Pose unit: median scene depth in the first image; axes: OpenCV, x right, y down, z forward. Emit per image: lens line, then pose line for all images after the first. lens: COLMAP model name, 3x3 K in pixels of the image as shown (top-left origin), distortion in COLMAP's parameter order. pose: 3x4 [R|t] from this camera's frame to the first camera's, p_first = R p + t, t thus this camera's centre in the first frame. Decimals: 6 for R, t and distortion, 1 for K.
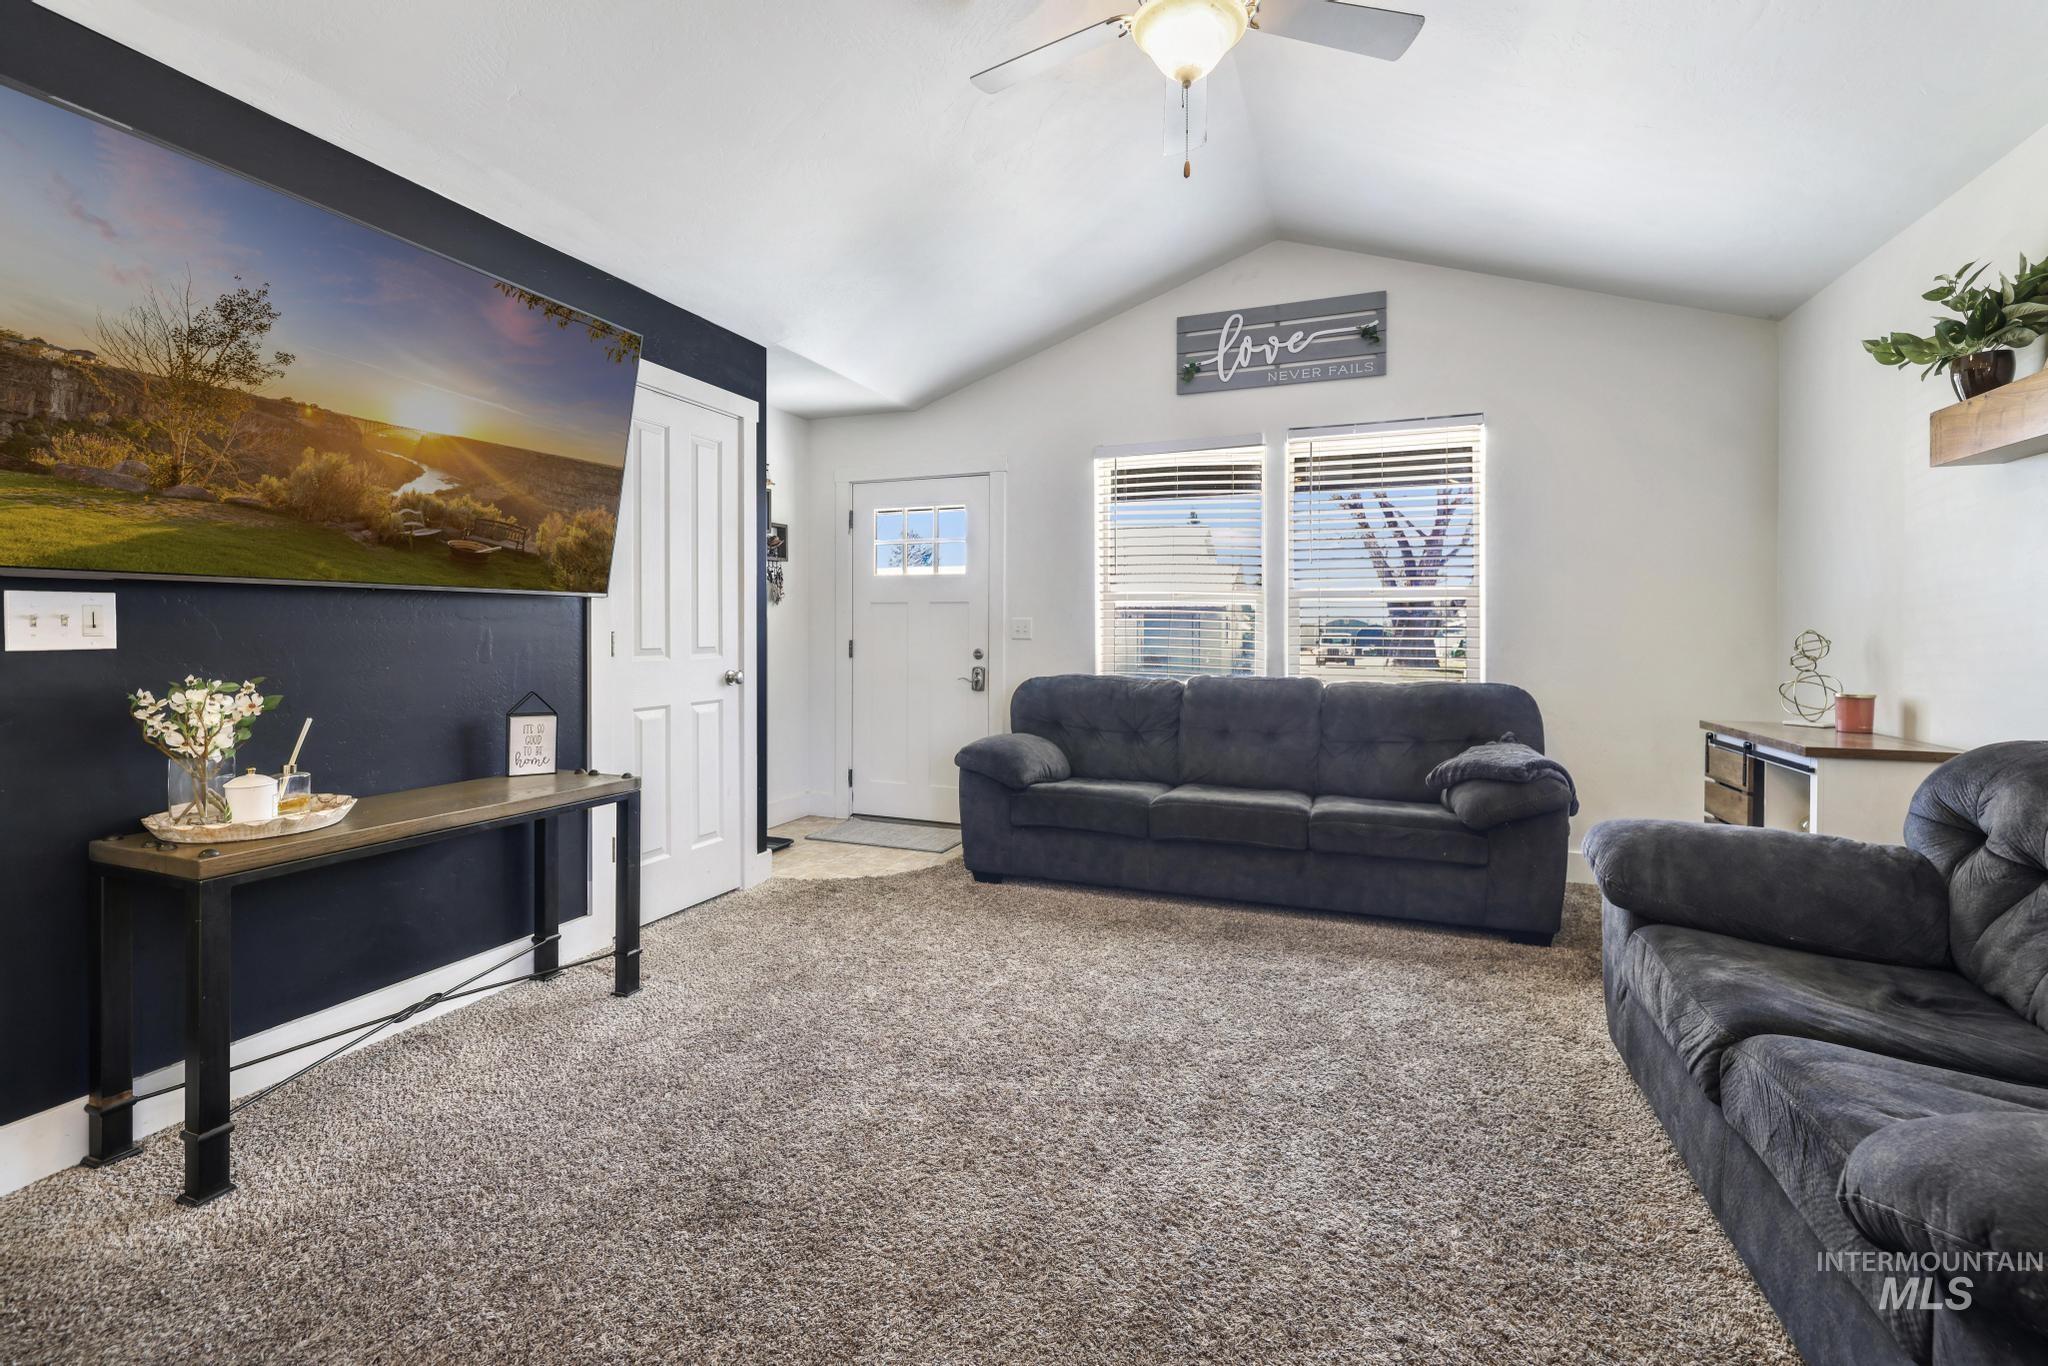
lens RADIAL K [[886.4, 0, 1023.5], [0, 886.4, 631.2], [0, 0, 1]] dist [-0.000443, -0.000045]
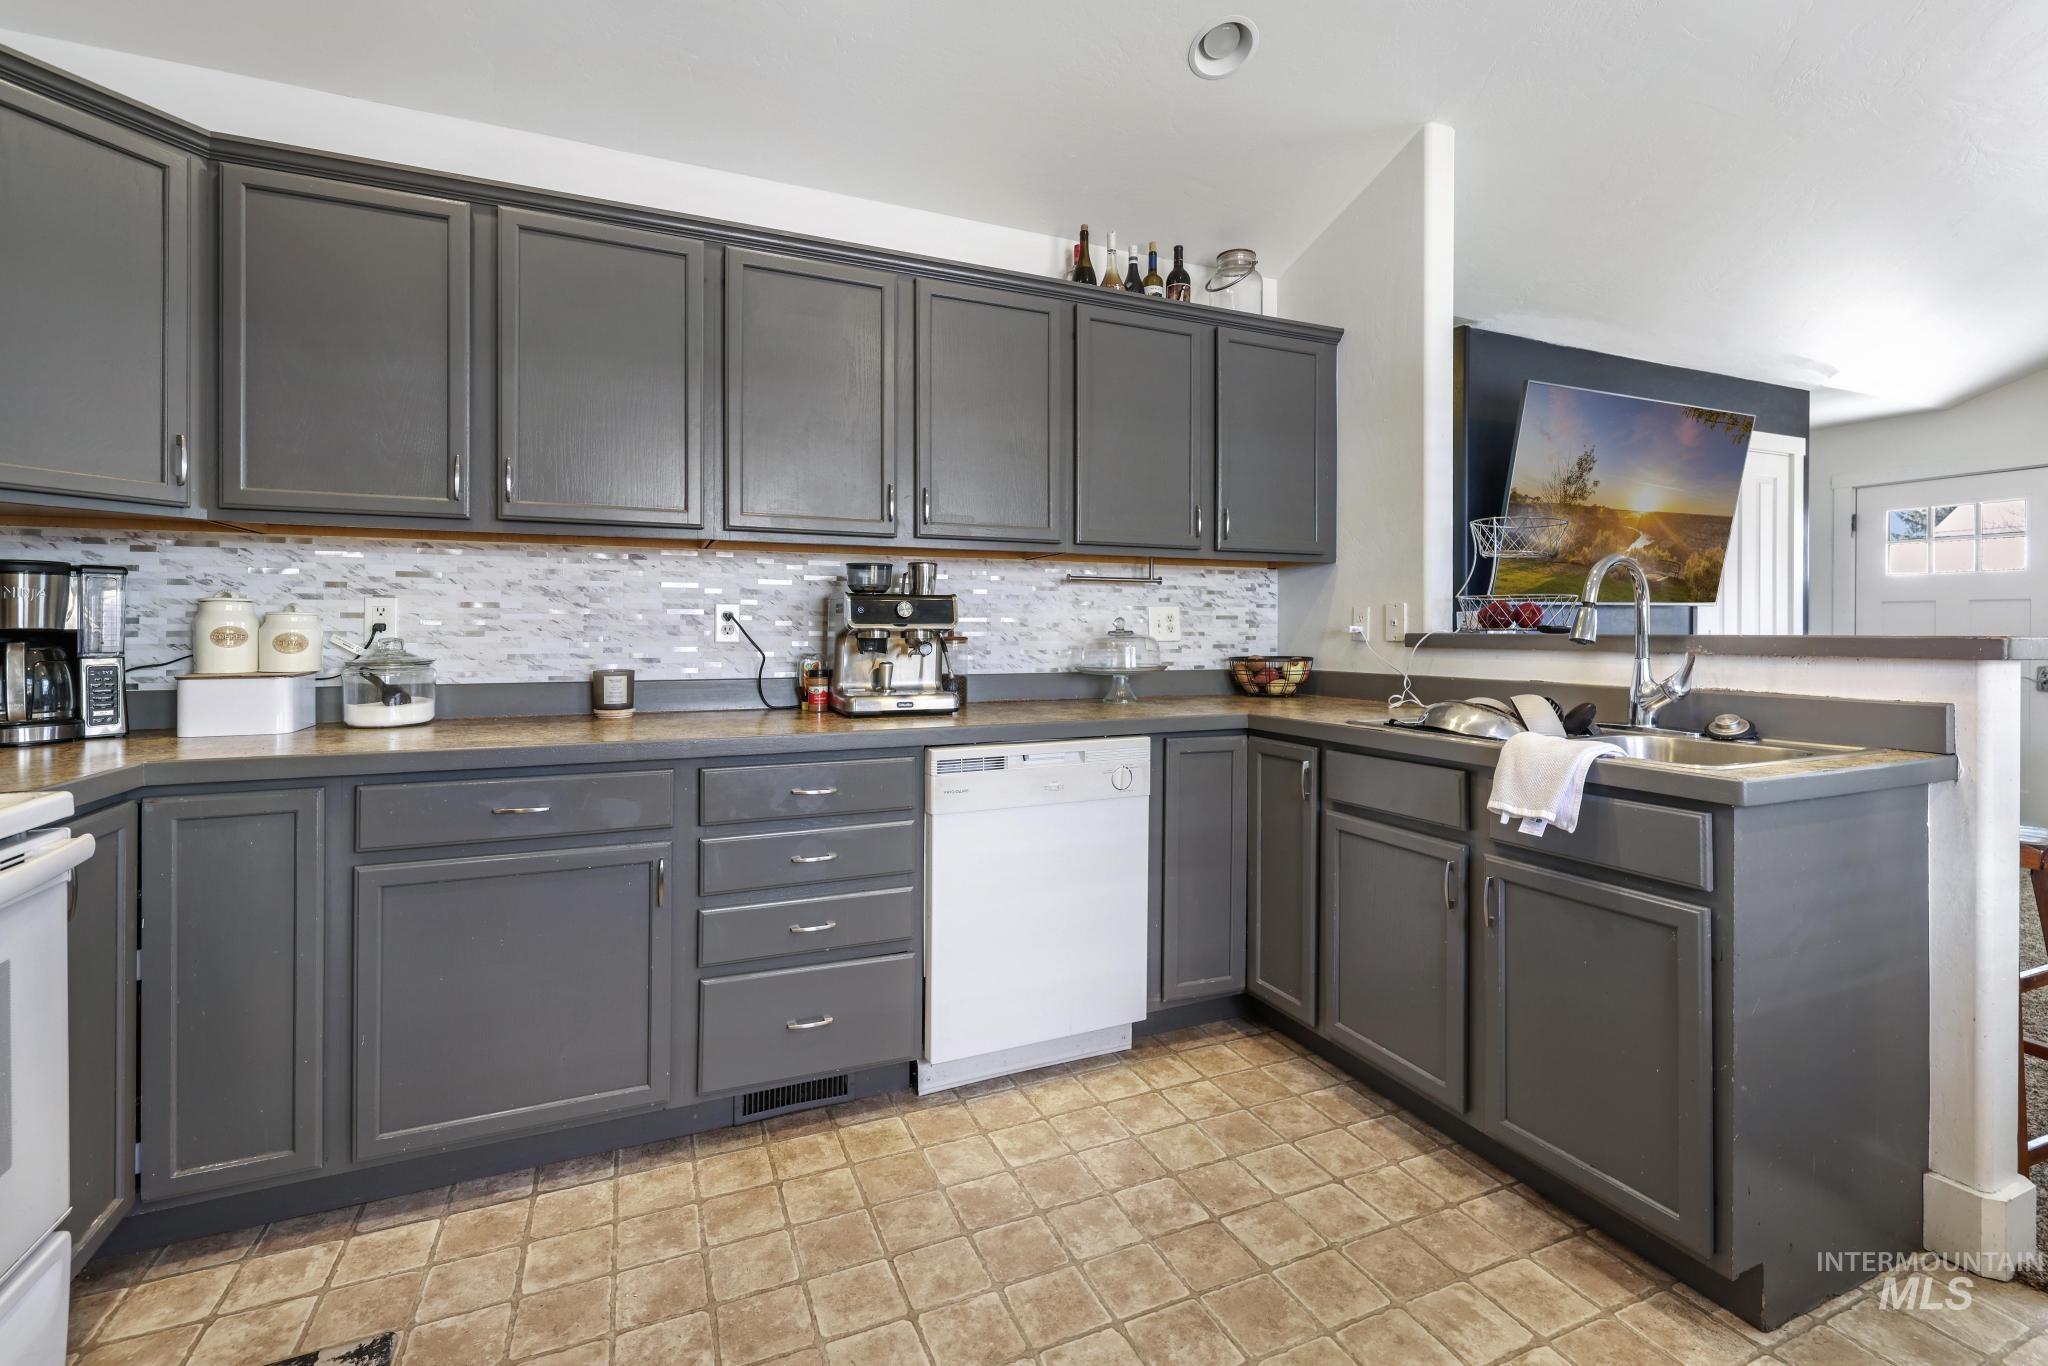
lens RADIAL K [[897.1, 0, 1024.0], [0, 897.1, 683.0], [0, 0, 1]] dist [-0.000801, -0.000027]
pose [[0.710035, 0.095632, -0.697642, -0.265611], [-0.025228, 0.993554, 0.110519, -0.053695], [0.703714, -0.060872, 0.707871, -1.009742]]
